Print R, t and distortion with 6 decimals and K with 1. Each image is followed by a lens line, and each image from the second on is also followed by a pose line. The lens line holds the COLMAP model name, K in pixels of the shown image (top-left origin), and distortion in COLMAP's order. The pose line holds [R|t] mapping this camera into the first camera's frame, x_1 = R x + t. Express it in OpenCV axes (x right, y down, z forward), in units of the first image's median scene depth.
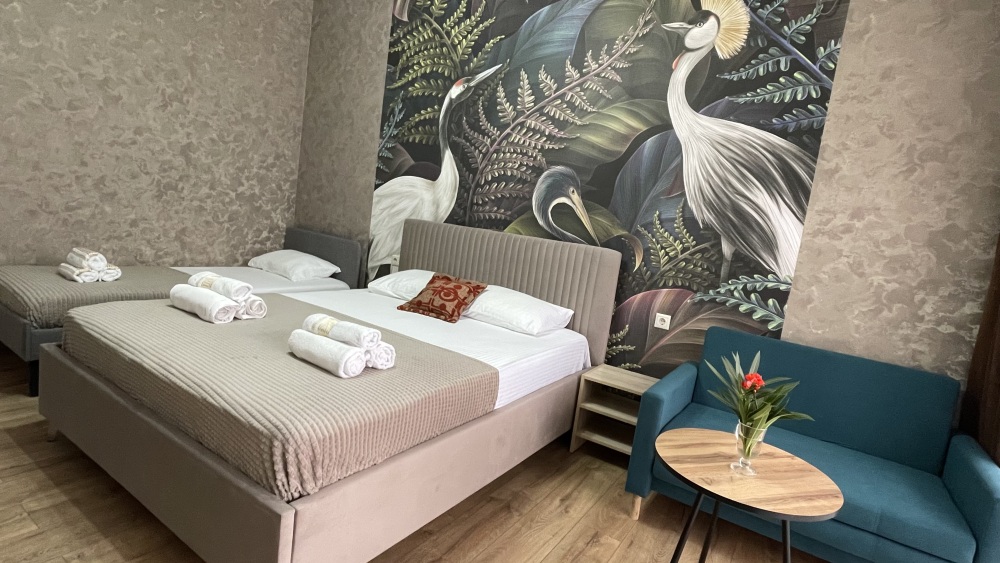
lens RADIAL K [[505.5, 0, 501.6], [0, 505.5, 284.9], [0, 0, 1]] dist [0.002158, -0.006878]
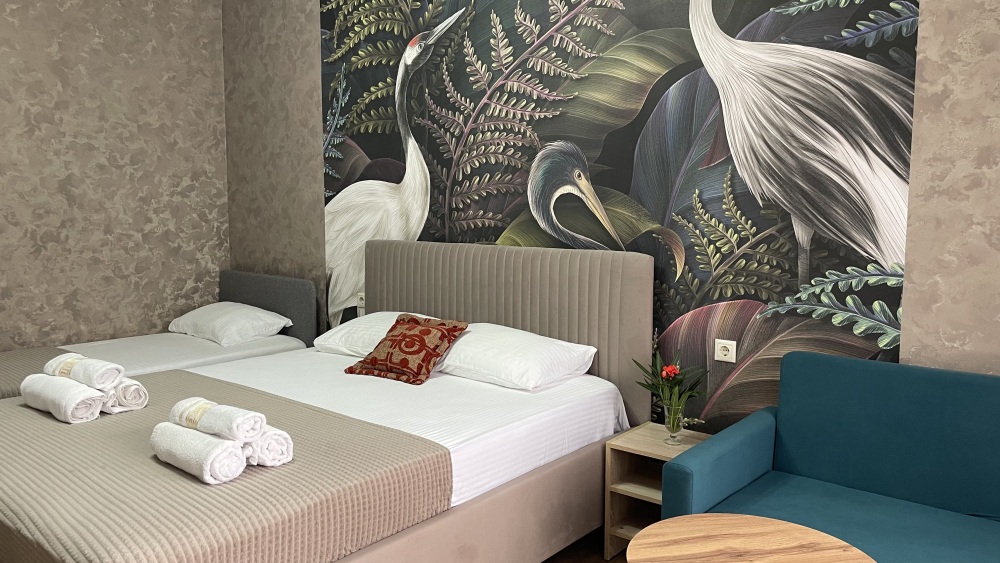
lens RADIAL K [[757.6, 0, 510.1], [0, 757.6, 281.1], [0, 0, 1]] dist [0.080908, -0.094833]
pose [[0.986099, -0.117620, -0.117366, 0.149563], [0.112987, 0.992559, -0.045401, -0.005214], [0.121832, 0.031509, 0.992050, -0.033882]]
